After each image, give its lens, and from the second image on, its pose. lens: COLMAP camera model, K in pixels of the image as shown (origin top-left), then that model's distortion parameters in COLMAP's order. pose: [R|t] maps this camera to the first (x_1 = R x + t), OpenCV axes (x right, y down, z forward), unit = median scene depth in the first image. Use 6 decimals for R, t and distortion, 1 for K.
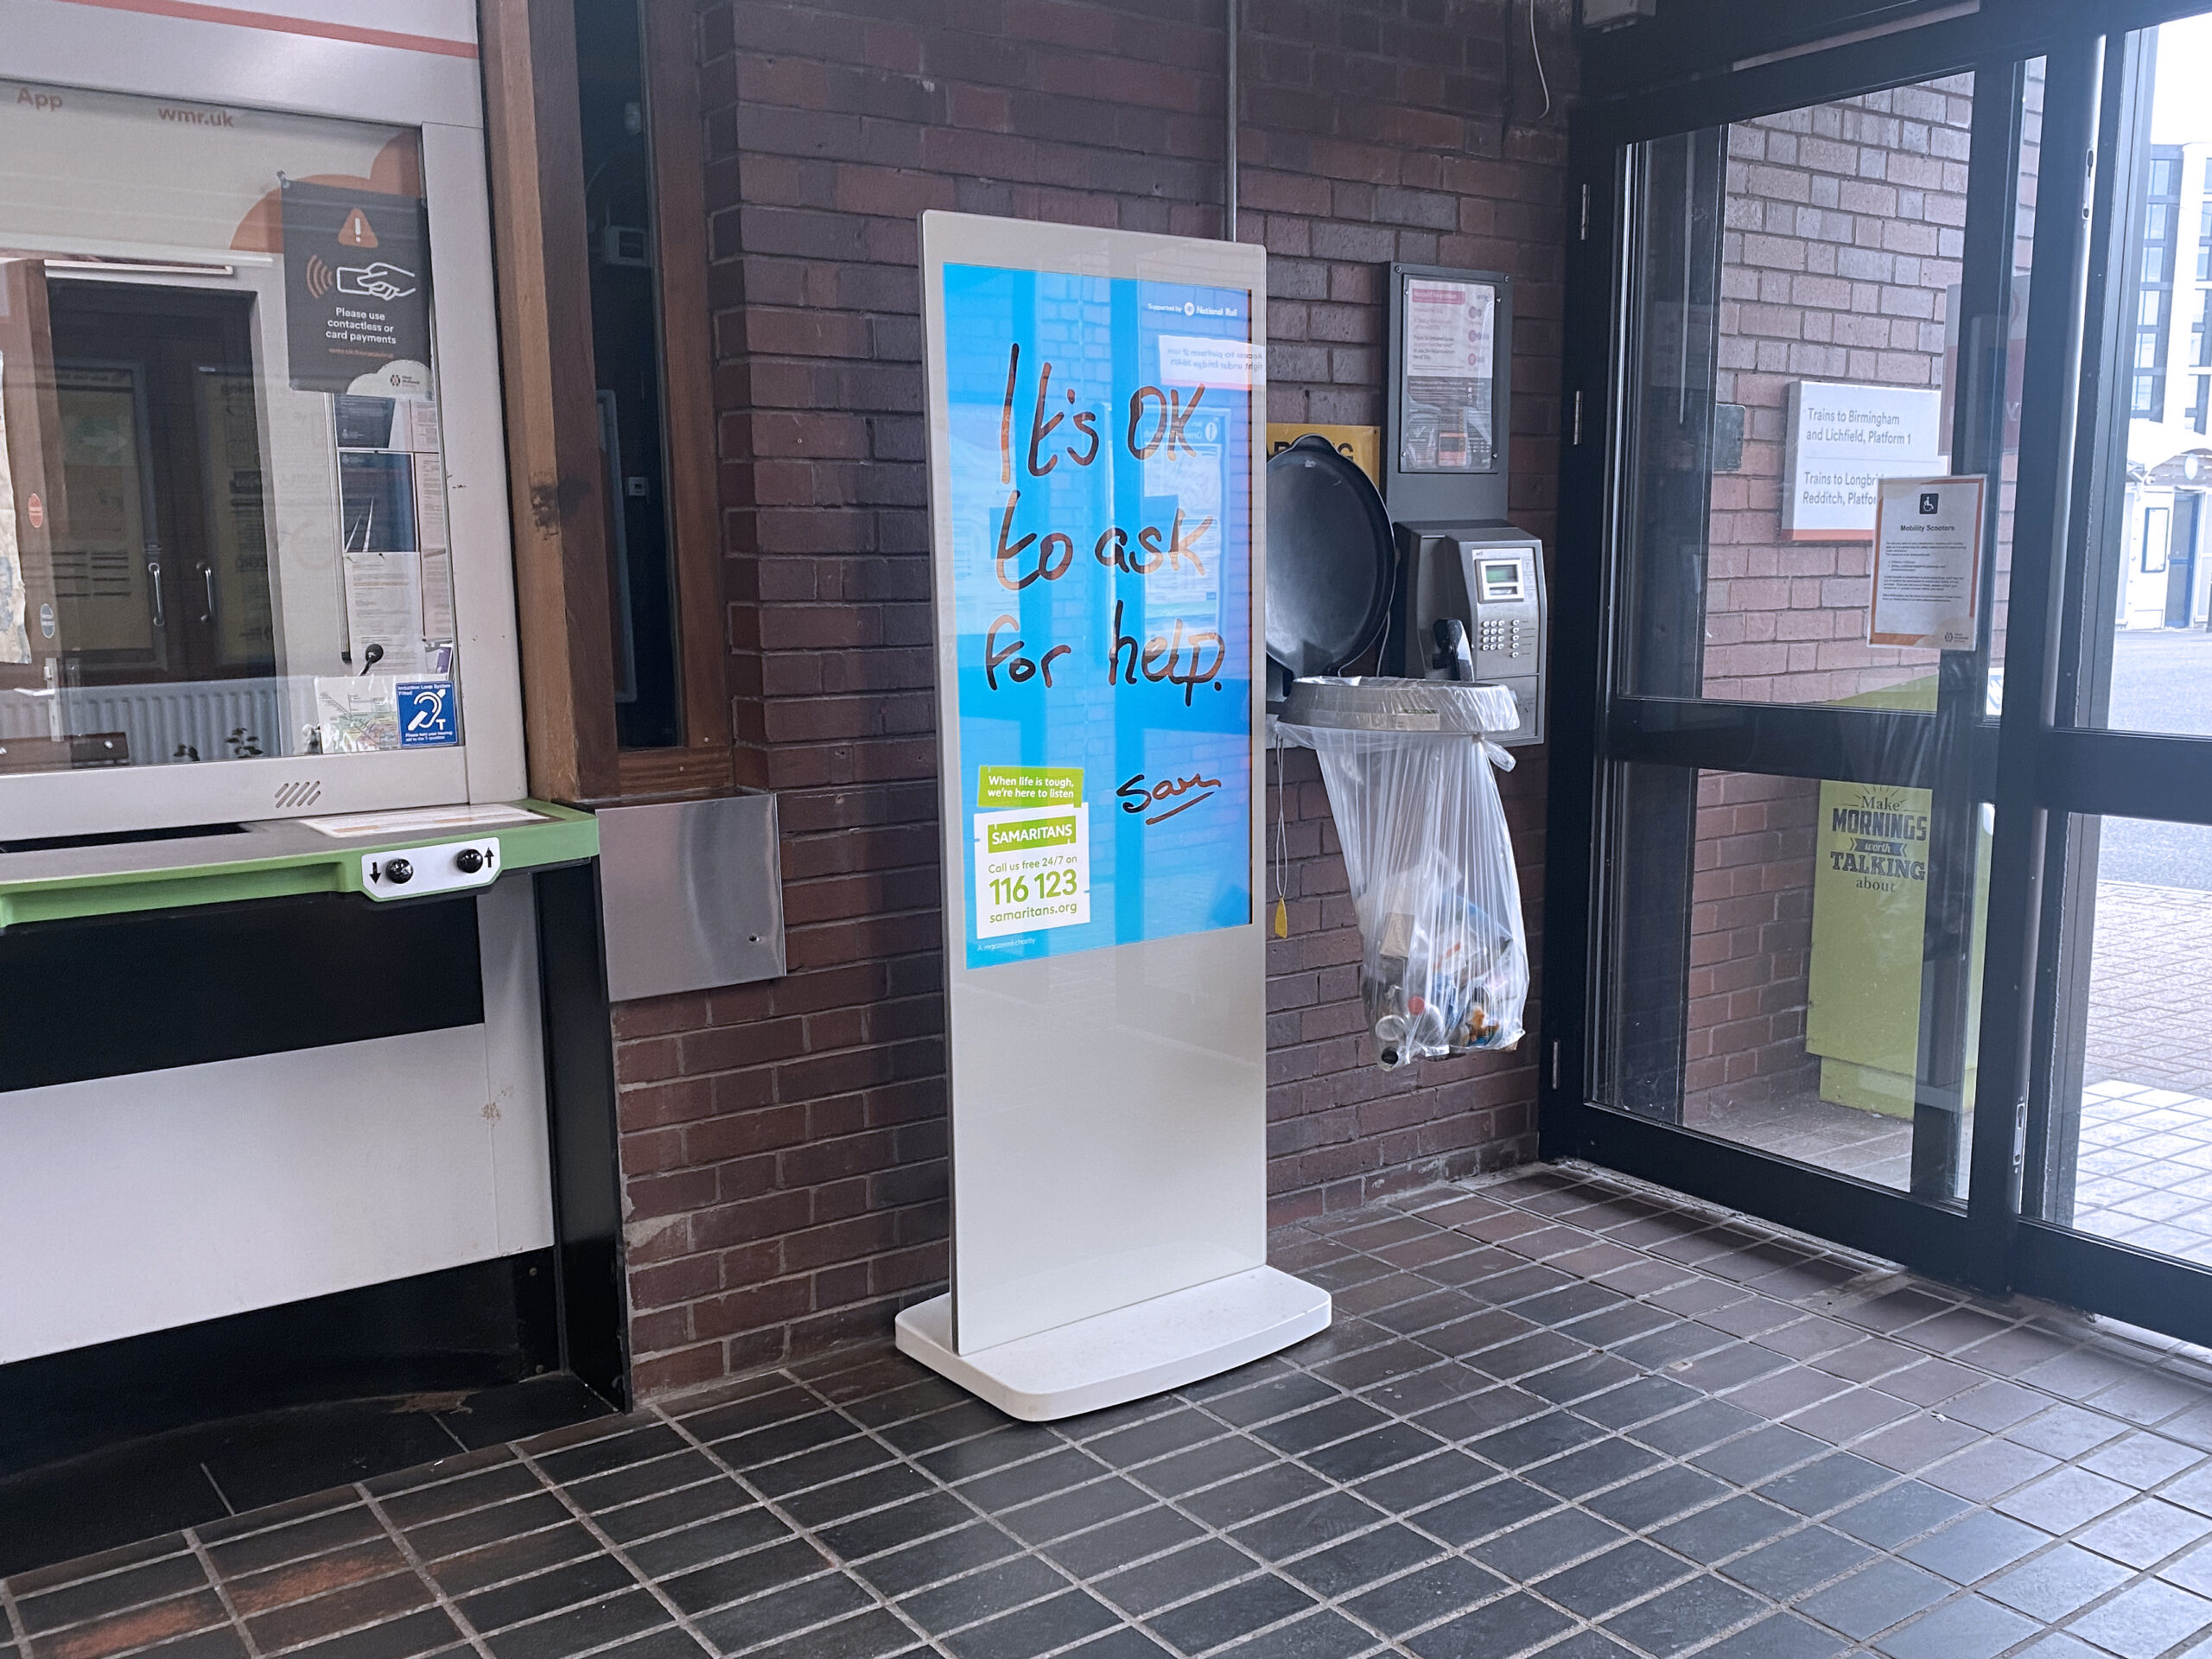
lens RADIAL K [[2009.8, 0, 1110.0], [0, 2009.8, 906.5], [0, 0, 1]] dist [0.102852, -0.224956]
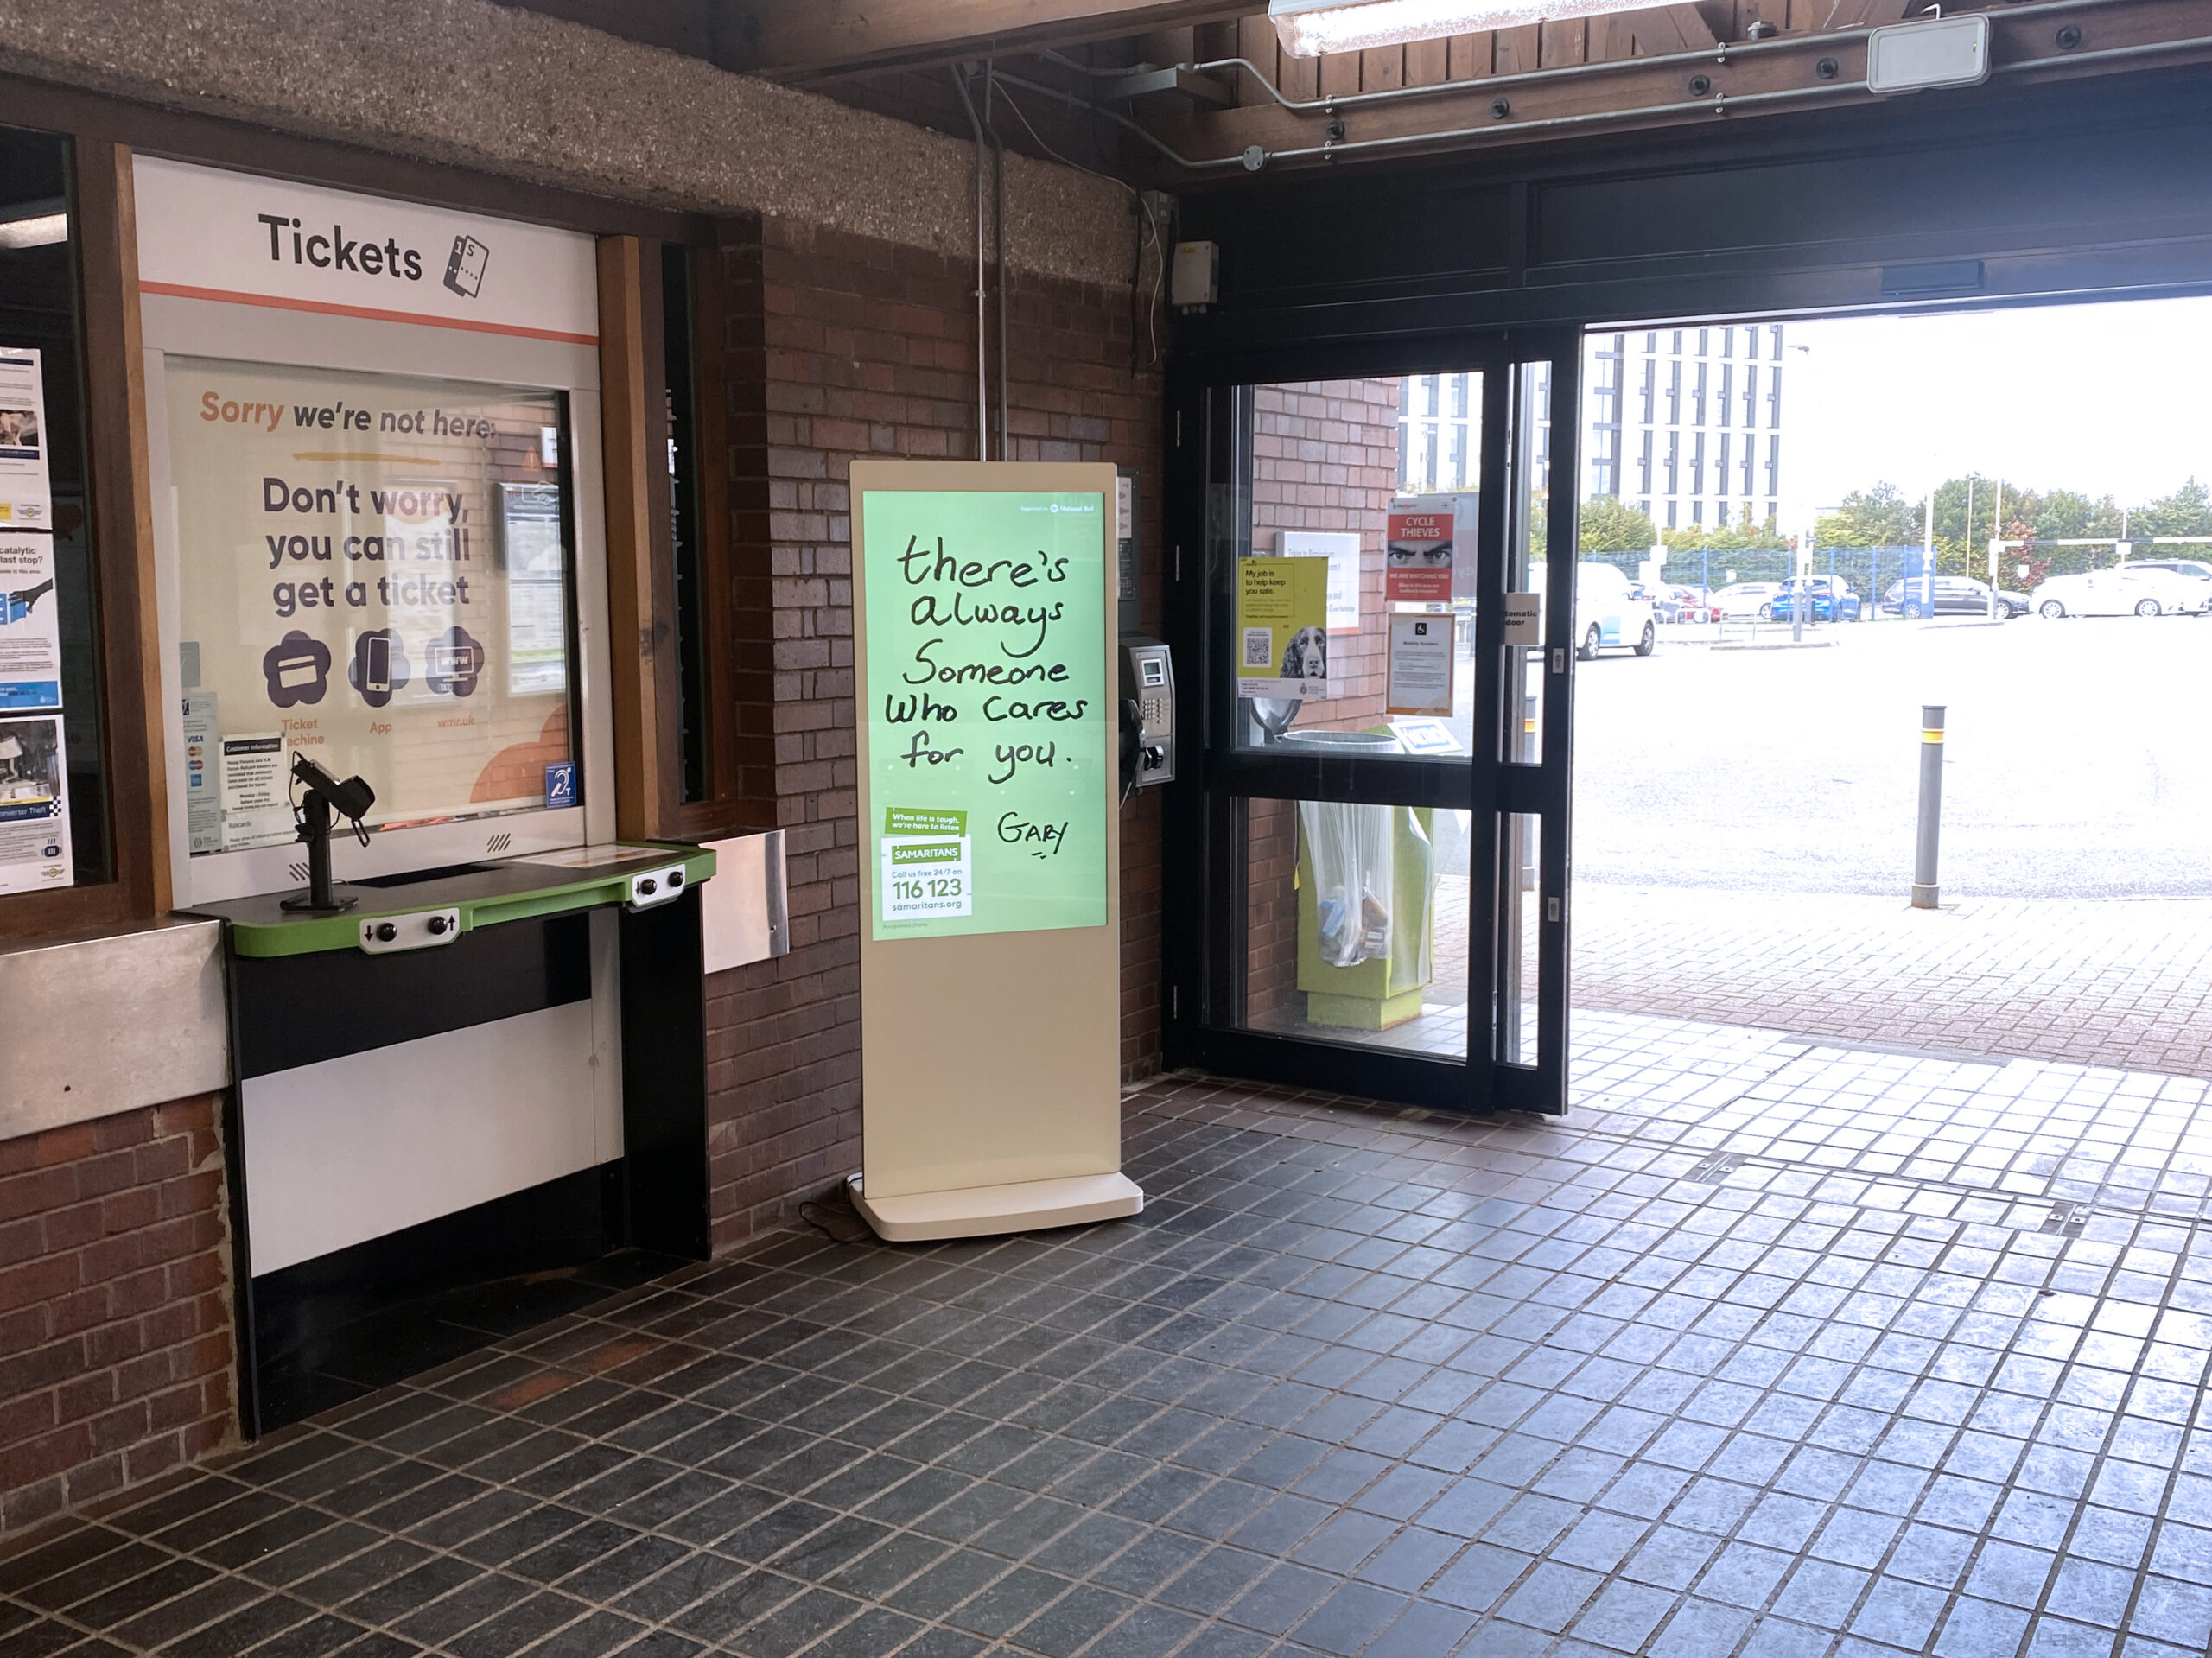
lens RADIAL K [[2176.4, 0, 1106.0], [0, 2176.4, 829.0], [0, 0, 1]] dist [0.123219, 0.001551]
pose [[0.923382, -0.036253, 0.382167, -0.528393], [0.056559, 0.997514, -0.042029, 0.022440], [-0.379693, 0.060424, 0.923137, -0.540851]]
